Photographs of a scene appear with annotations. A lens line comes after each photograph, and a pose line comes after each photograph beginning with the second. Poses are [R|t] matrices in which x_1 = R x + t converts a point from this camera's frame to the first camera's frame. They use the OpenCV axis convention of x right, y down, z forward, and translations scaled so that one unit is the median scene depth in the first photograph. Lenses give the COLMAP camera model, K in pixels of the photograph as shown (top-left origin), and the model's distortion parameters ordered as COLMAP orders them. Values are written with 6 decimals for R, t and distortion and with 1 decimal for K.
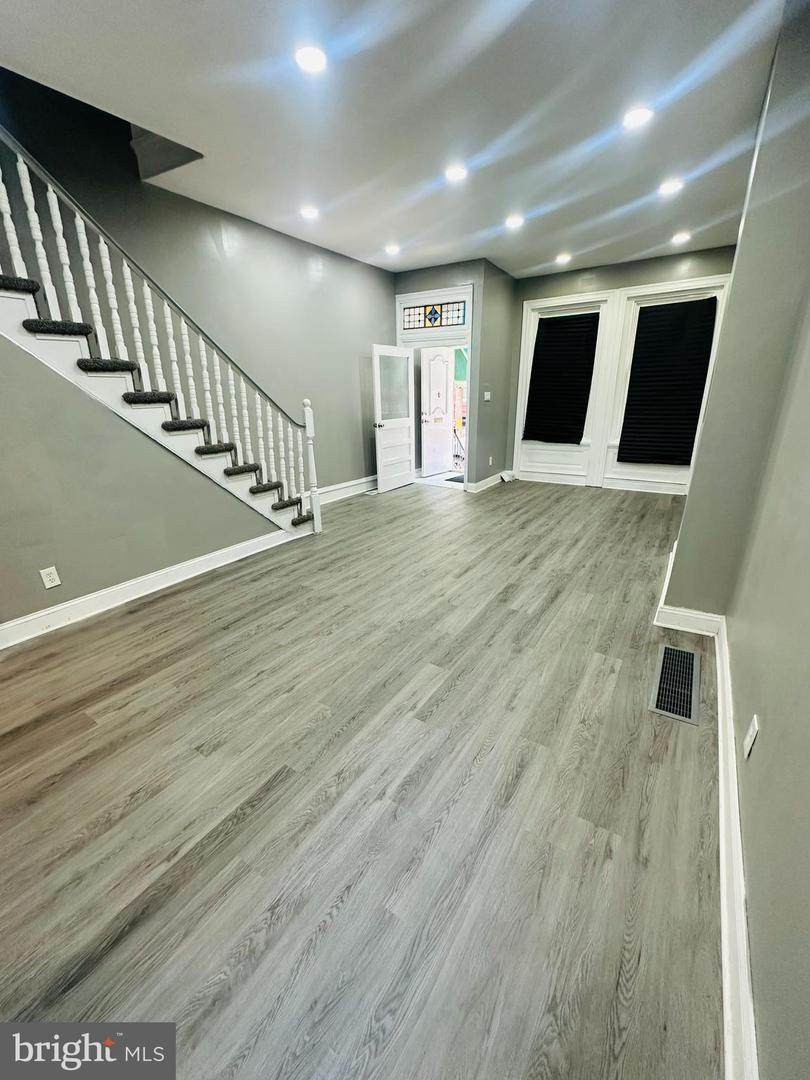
lens RADIAL K [[433.5, 0, 400.1], [0, 433.5, 534.9], [0, 0, 1]] dist [-0.003075, -0.000278]
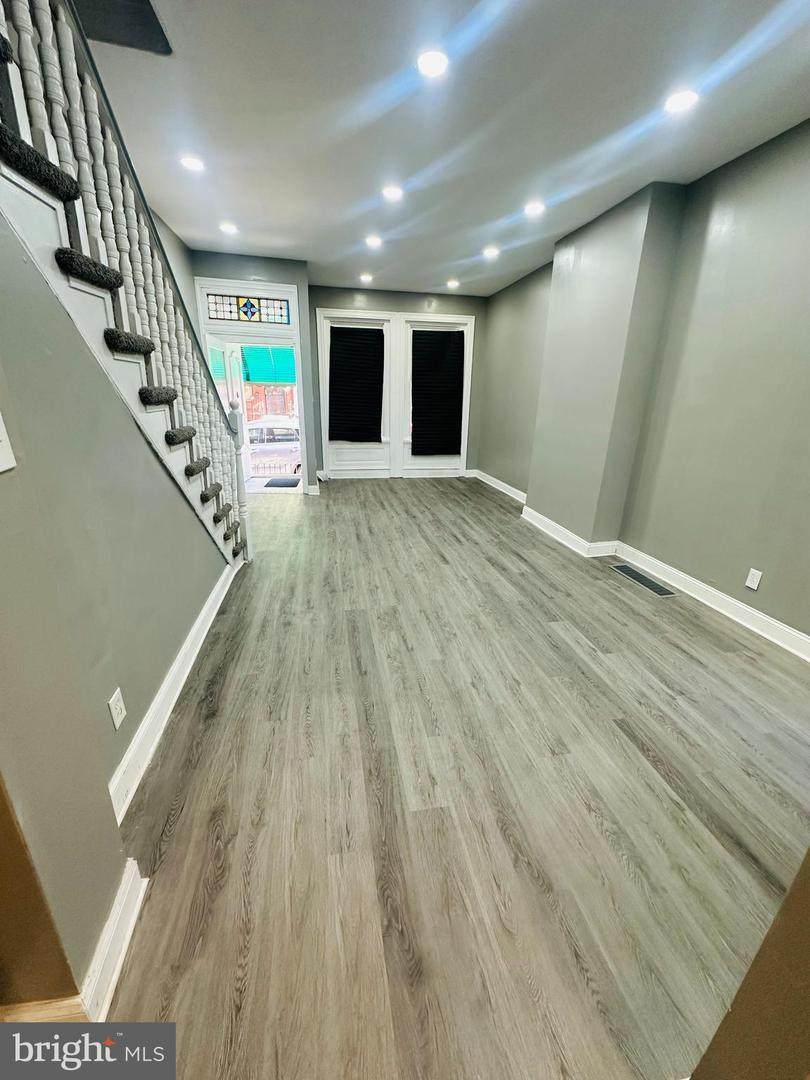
lens RADIAL K [[433.5, 0, 405.6], [0, 433.5, 536.1], [0, 0, 1]] dist [-0.003075, -0.000278]
pose [[0.715455, -0.187045, 0.673156, -0.663653], [0.184840, 0.979841, 0.075806, -0.074010], [-0.673764, 0.070191, 0.735605, 0.231861]]
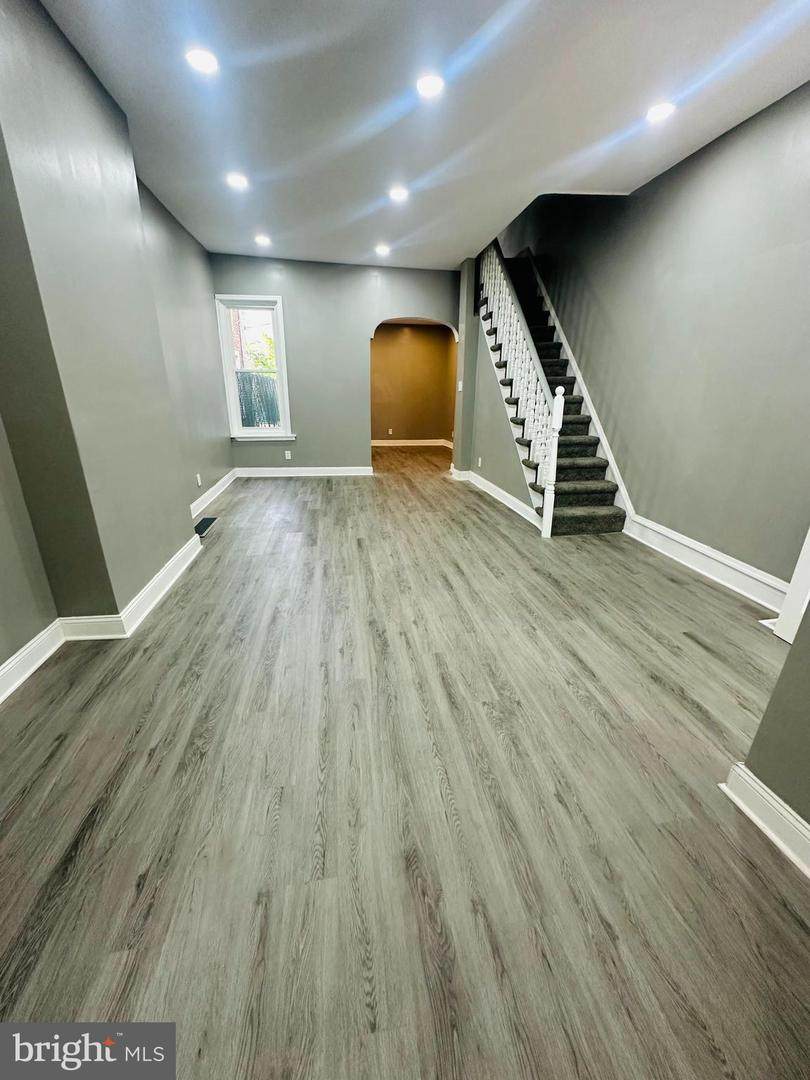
lens RADIAL K [[433.5, 0, 408.4], [0, 433.5, 538.4], [0, 0, 1]] dist [-0.003075, -0.000278]
pose [[-0.729332, 0.236846, -0.641856, 0.754885], [-0.211046, 0.814530, 0.540371, -0.542046], [0.650796, 0.529571, -0.544077, 1.656752]]
